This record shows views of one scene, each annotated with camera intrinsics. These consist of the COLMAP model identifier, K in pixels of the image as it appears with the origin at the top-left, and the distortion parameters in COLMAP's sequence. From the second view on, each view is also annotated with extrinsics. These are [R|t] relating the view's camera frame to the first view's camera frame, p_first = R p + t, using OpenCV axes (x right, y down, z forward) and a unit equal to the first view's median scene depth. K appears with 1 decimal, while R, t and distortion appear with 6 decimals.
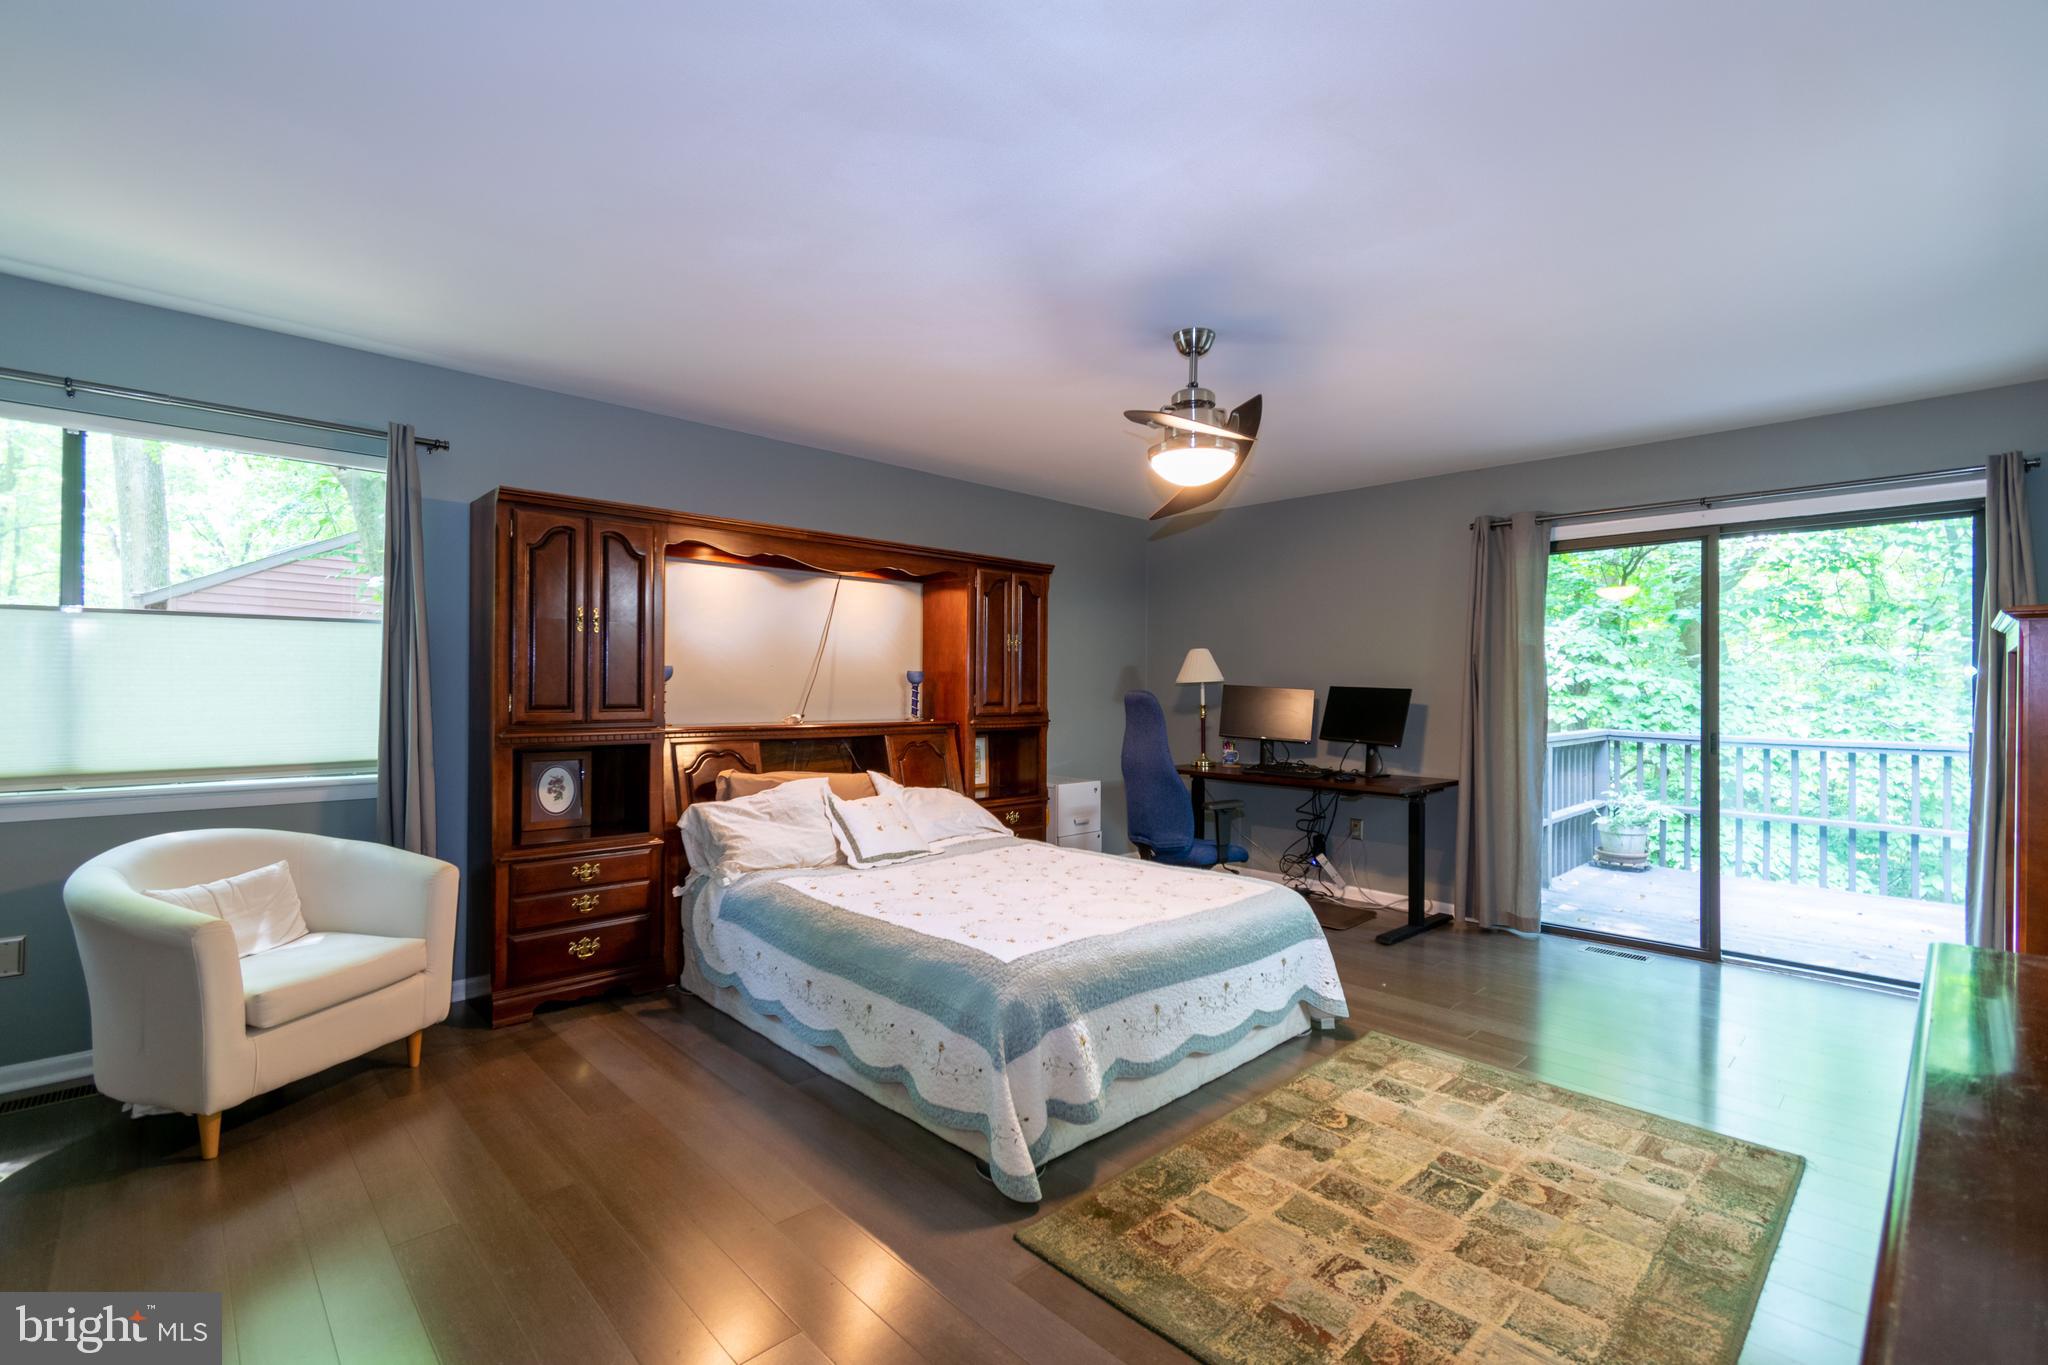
lens RADIAL K [[916.8, 0, 1022.5], [0, 916.8, 682.0], [0, 0, 1]] dist [0.000176, -0.001163]
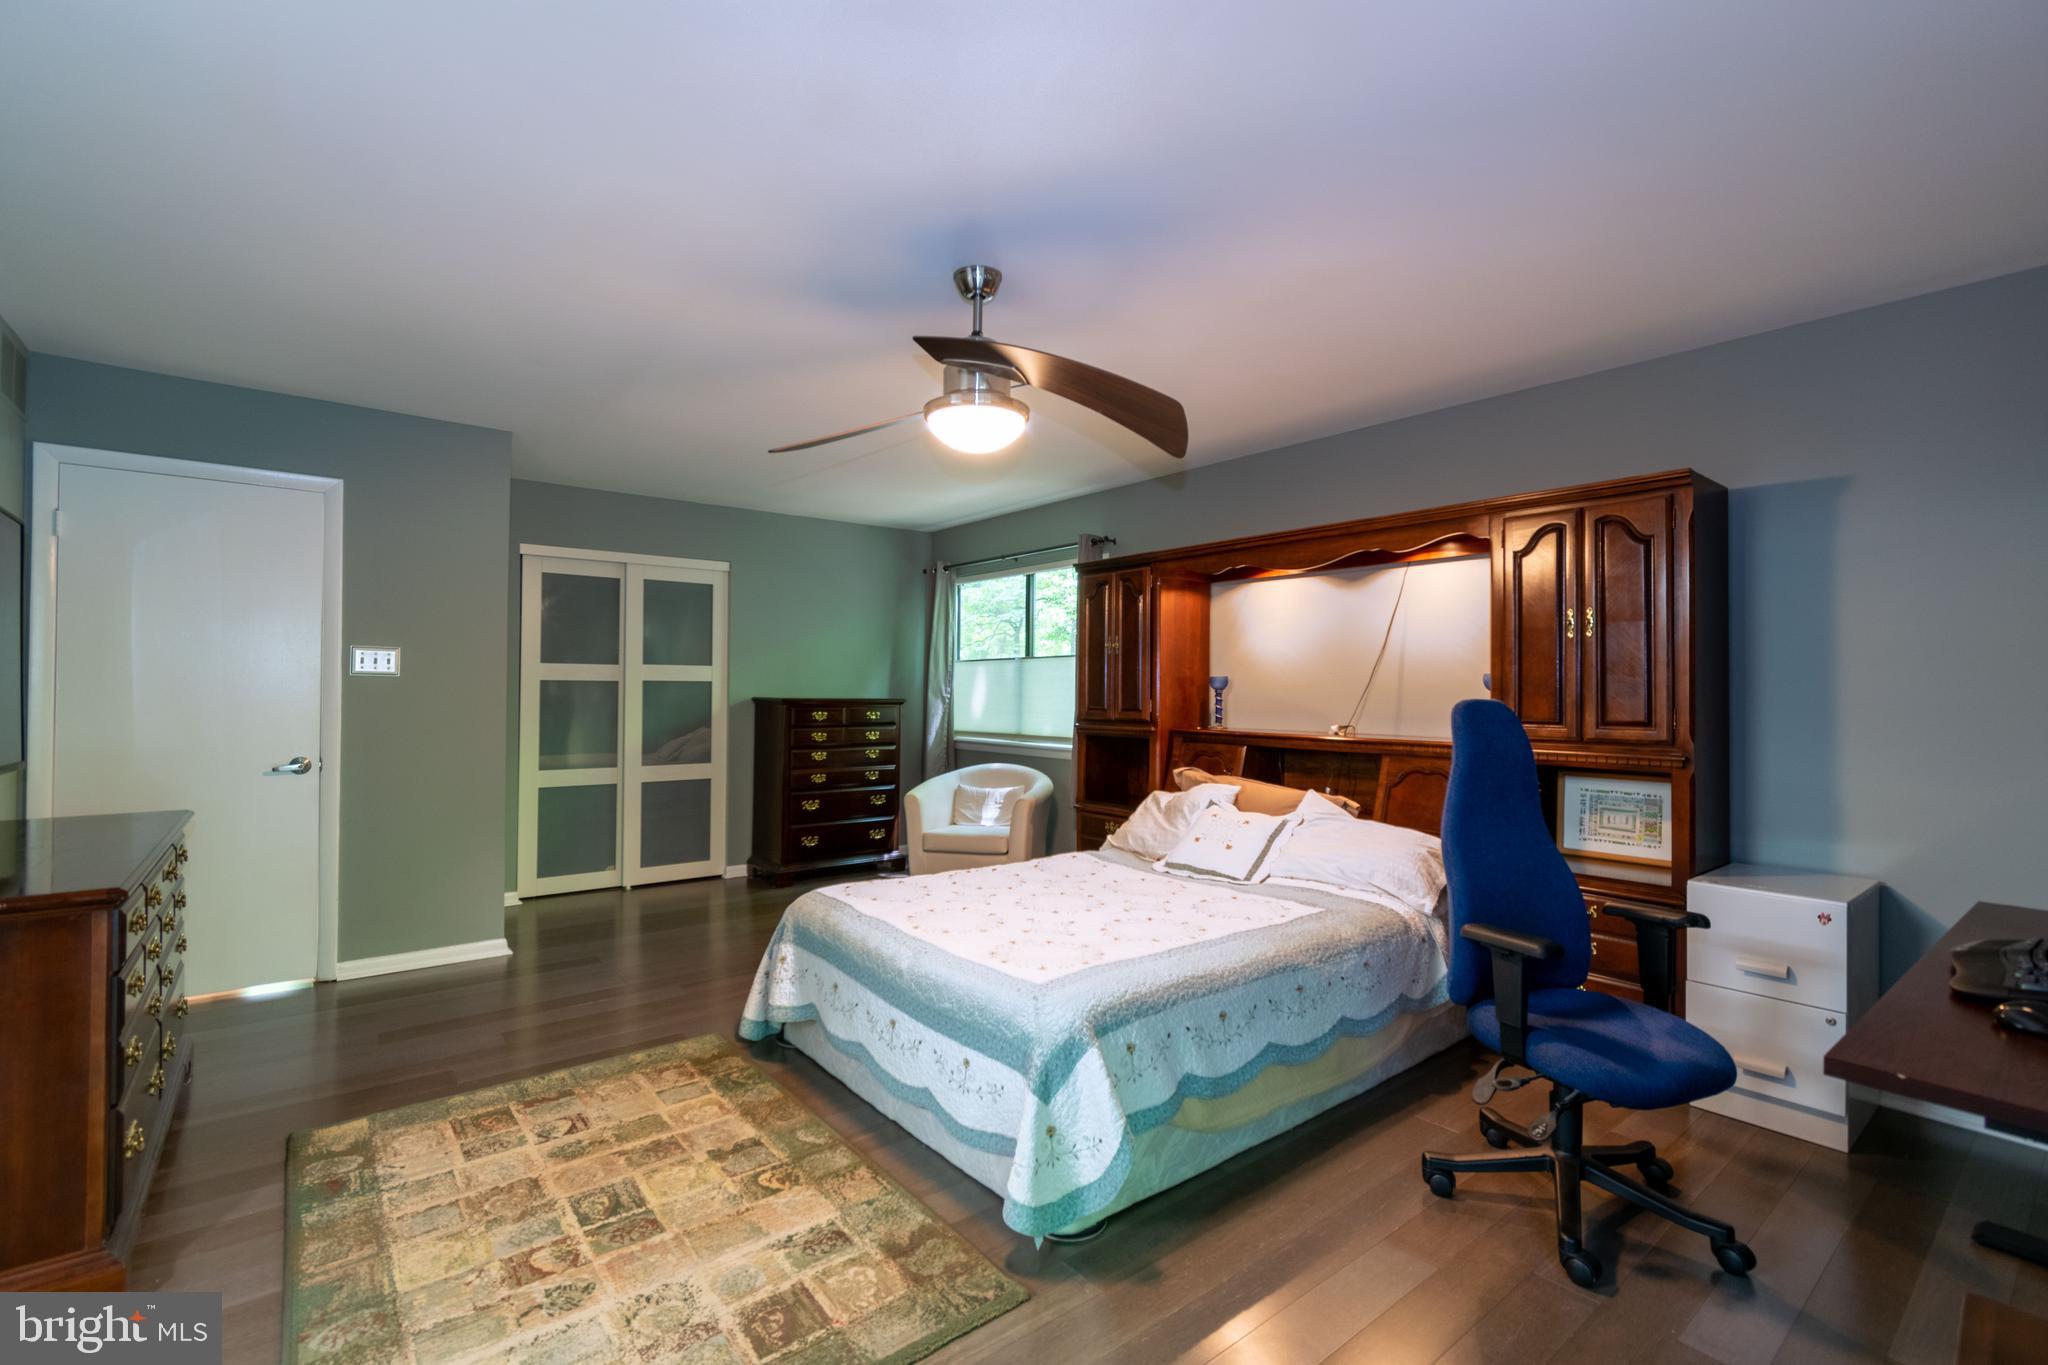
lens RADIAL K [[916.8, 0, 1023.1], [0, 916.8, 683.7], [0, 0, 1]] dist [0.000176, -0.001163]
pose [[-0.101652, -0.016520, -0.994683, 1.387301], [-0.005729, 0.999855, -0.016021, 0.019934], [0.994804, 0.004070, -0.101732, 1.534196]]
